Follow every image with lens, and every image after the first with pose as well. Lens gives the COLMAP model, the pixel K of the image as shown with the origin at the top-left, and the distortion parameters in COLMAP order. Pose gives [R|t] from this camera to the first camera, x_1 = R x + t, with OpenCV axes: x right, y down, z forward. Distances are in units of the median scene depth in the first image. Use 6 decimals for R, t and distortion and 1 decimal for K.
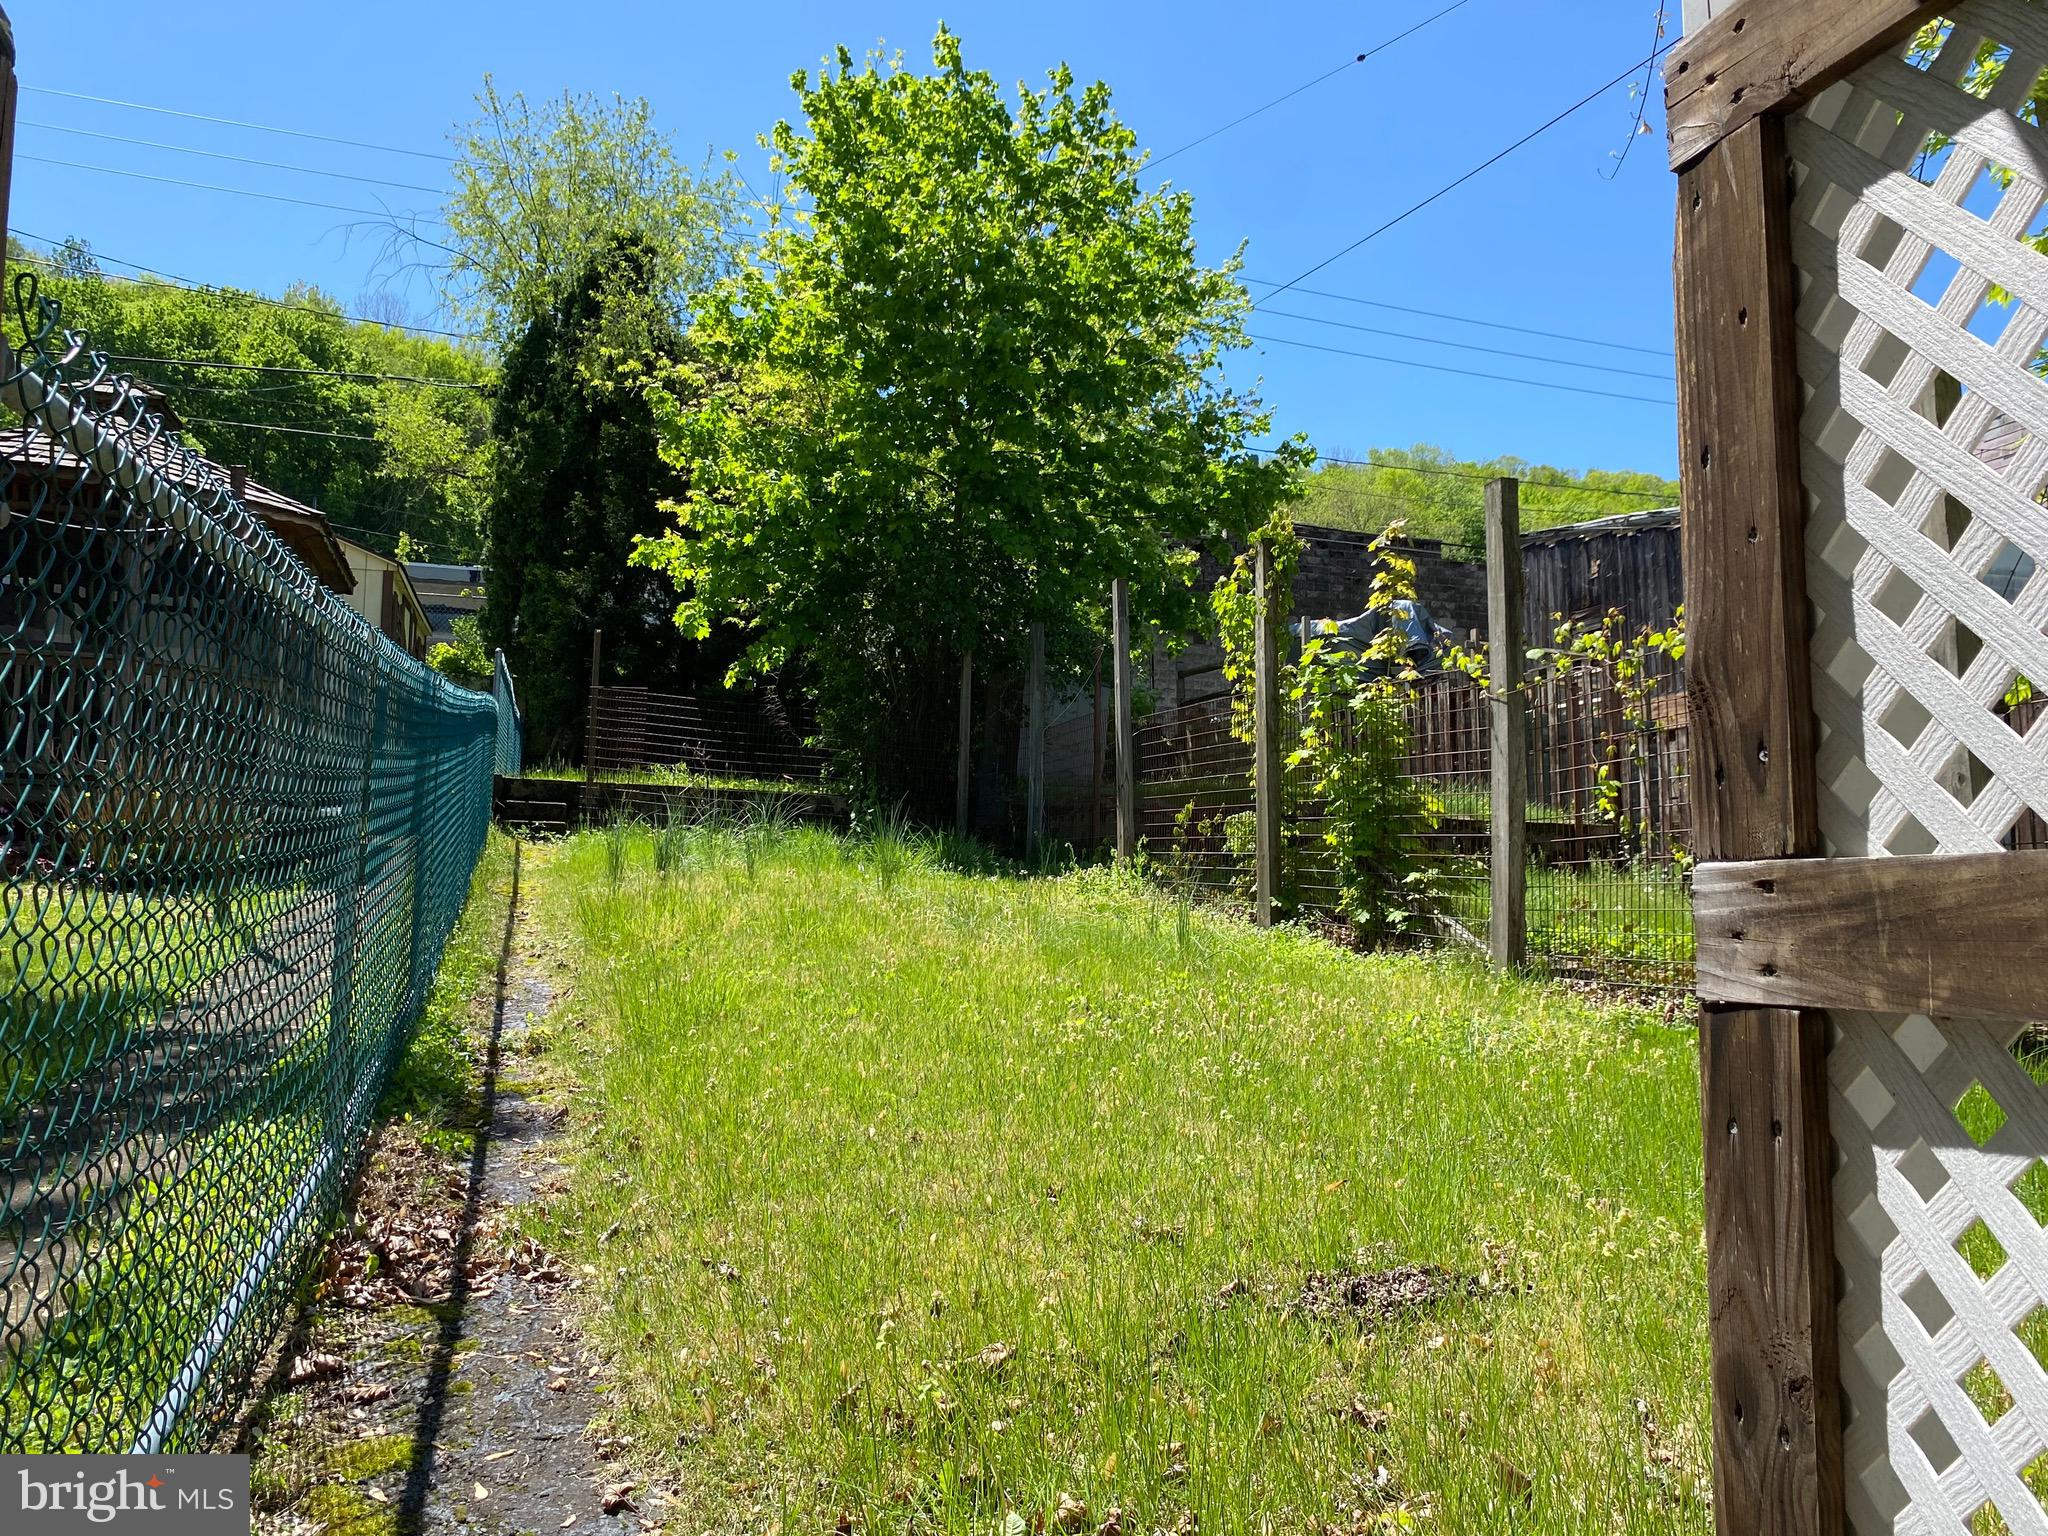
lens RADIAL K [[1555.8, 0, 1030.9], [0, 1555.8, 754.9], [0, 0, 1]] dist [0.027257, -0.034692]
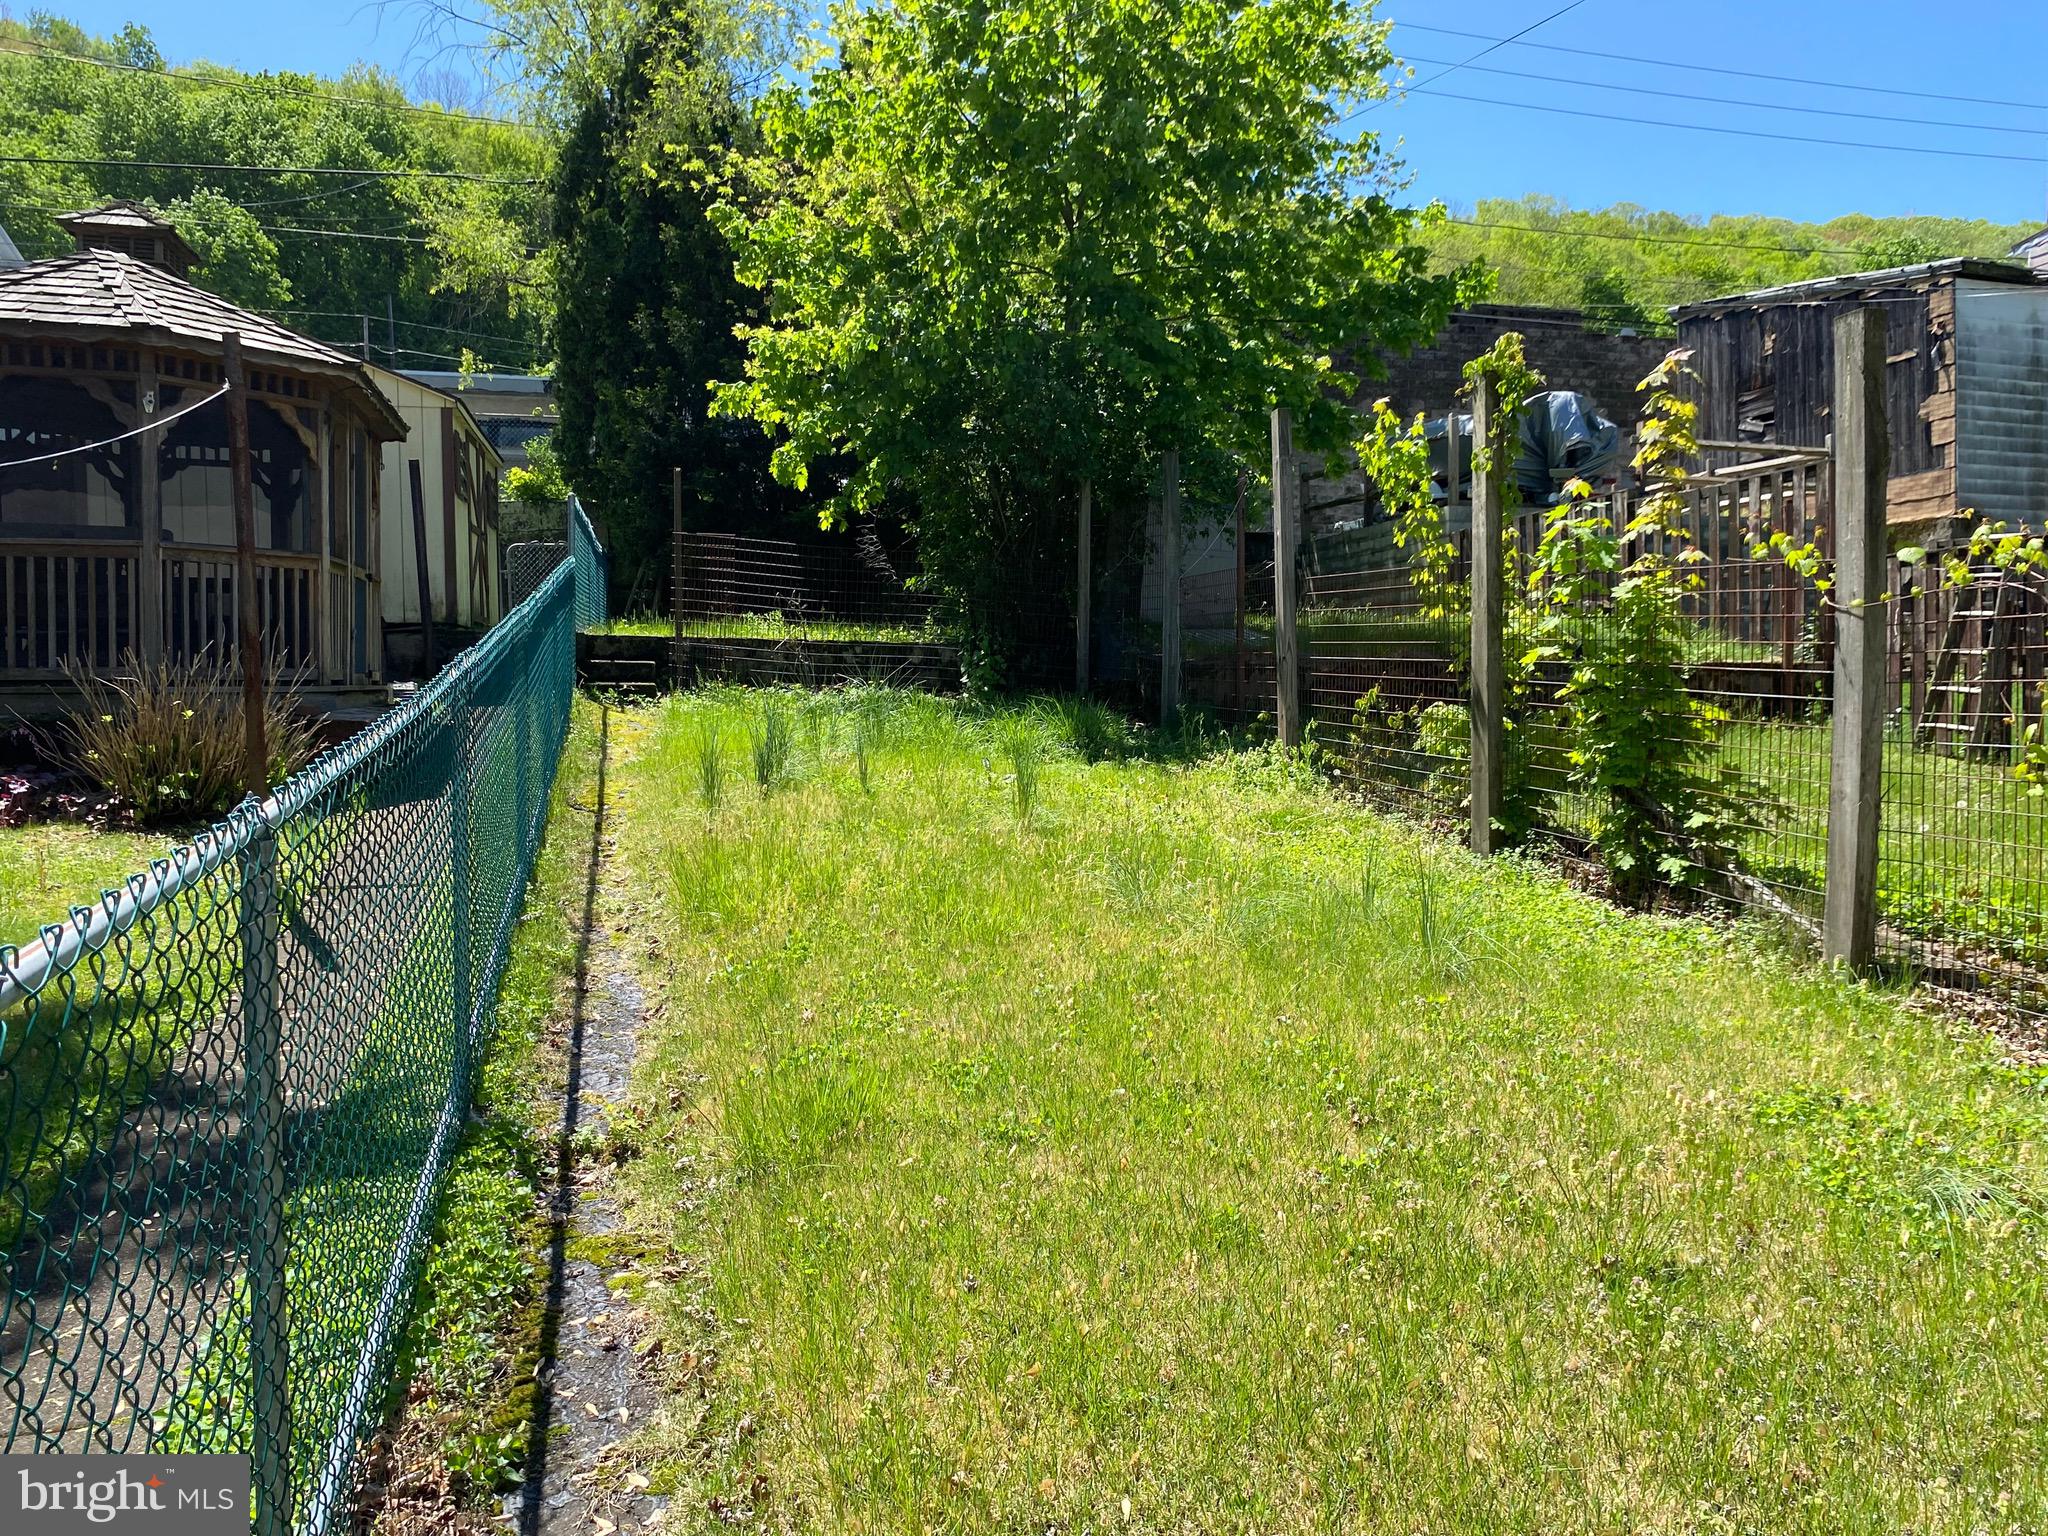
lens RADIAL K [[1555.8, 0, 1024.9], [0, 1555.8, 780.3], [0, 0, 1]] dist [0.027257, -0.034692]
pose [[0.997898, -0.014833, -0.063090, -0.031785], [0.024277, 0.988131, 0.151681, -0.047693], [0.060092, -0.152894, 0.986414, 0.132348]]
